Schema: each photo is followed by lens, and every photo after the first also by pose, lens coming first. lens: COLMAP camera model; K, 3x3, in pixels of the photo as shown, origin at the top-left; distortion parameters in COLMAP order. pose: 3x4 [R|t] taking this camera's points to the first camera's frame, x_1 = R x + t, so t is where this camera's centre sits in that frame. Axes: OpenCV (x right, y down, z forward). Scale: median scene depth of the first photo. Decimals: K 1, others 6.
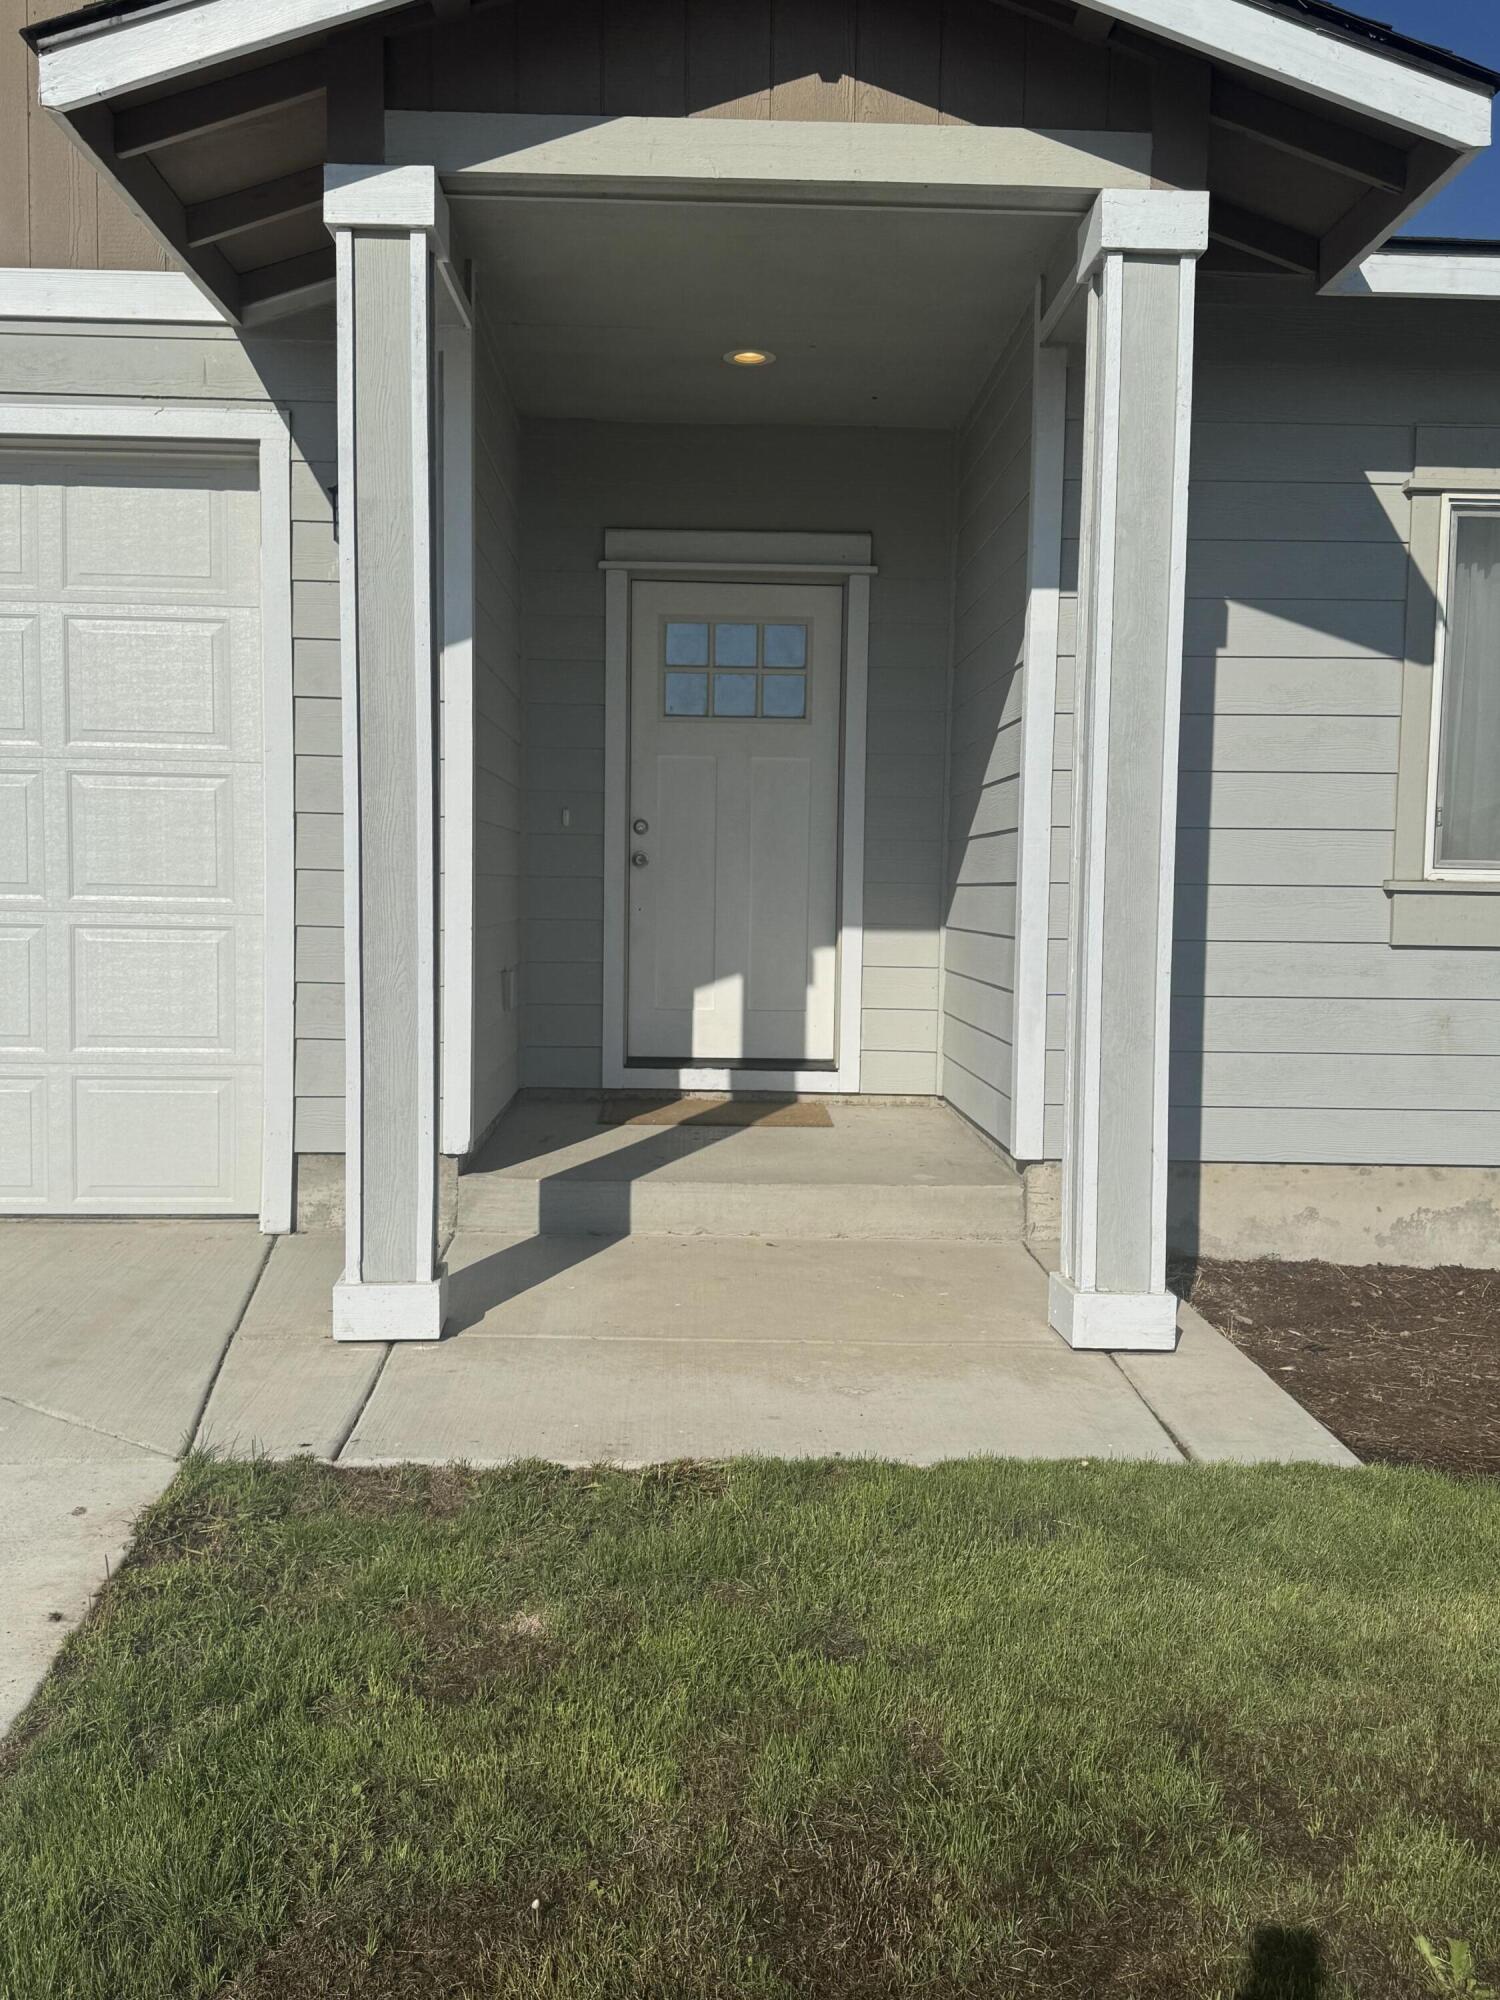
lens RADIAL K [[1825.7, 0, 750.1], [0, 1825.7, 1000.3], [0, 0, 1]] dist [0.064914, 0.000000]
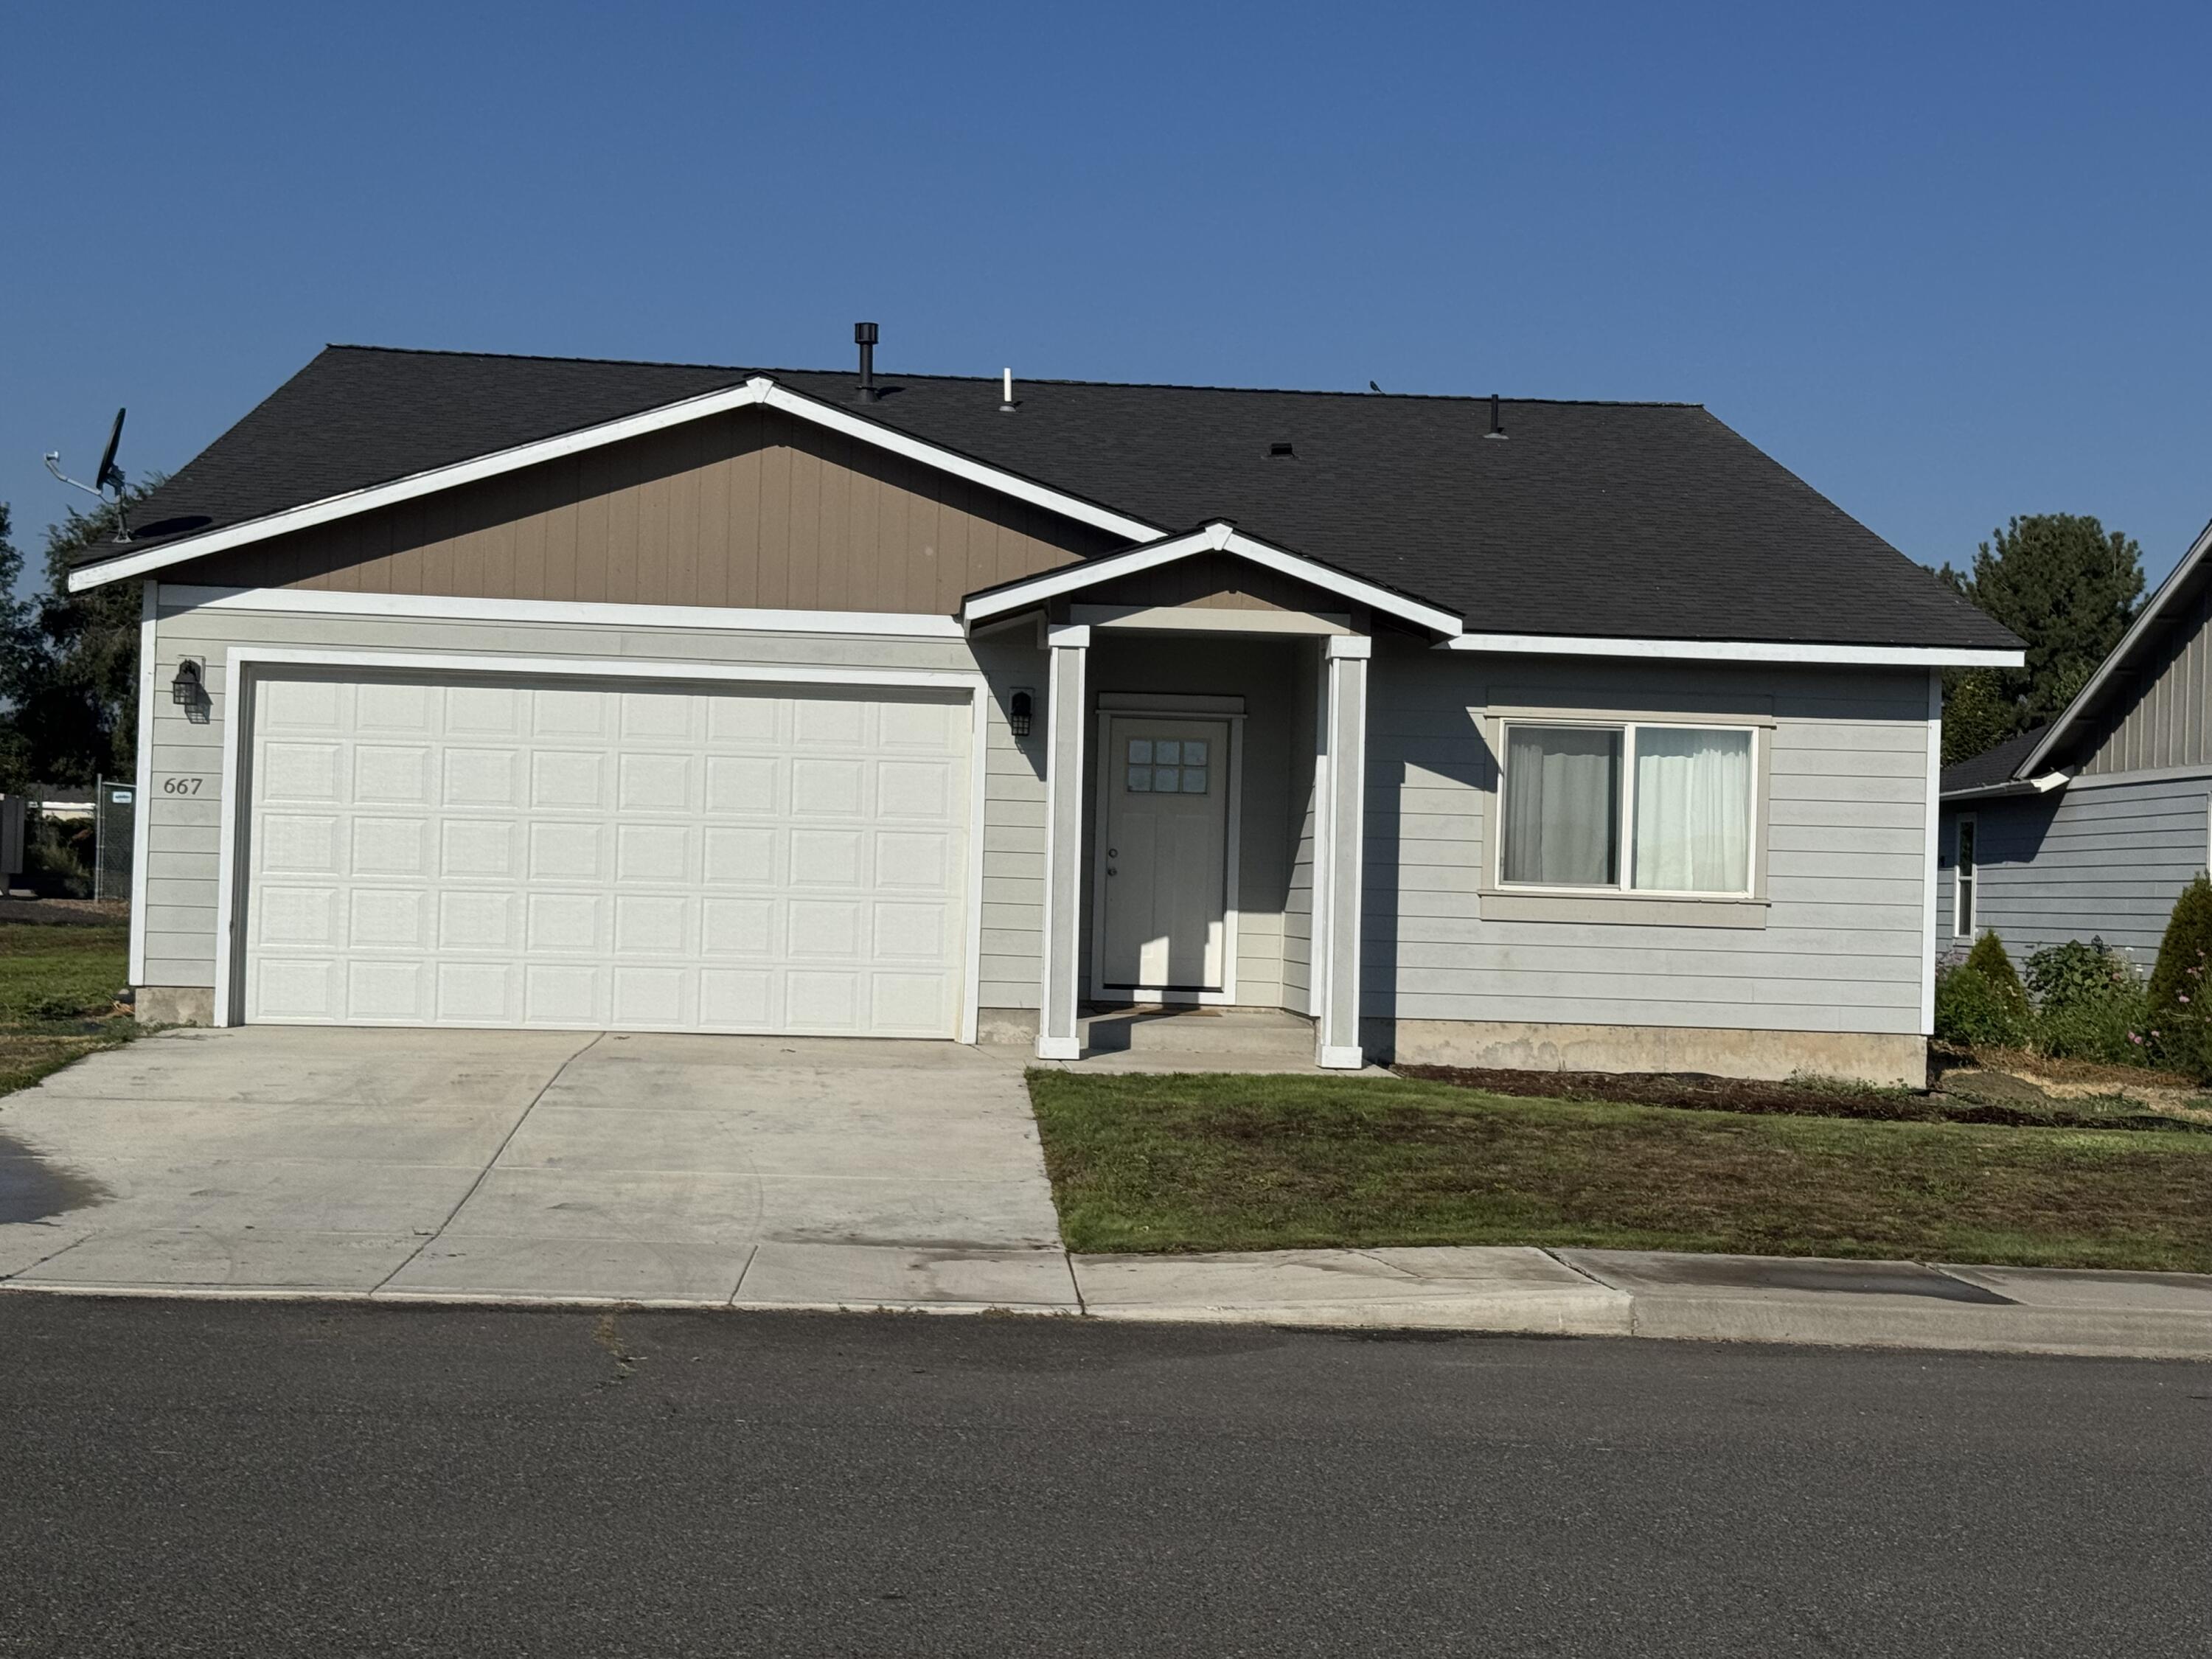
lens RADIAL K [[3206.4, 0, 1114.9], [0, 3206.4, 835.9], [0, 0, 1]] dist [0.074605, 0.000000]
pose [[0.999376, 0.015012, 0.031975, -0.182141], [-0.012465, 0.996843, -0.078409, 0.152552], [-0.033051, 0.077961, 0.996408, -2.423158]]
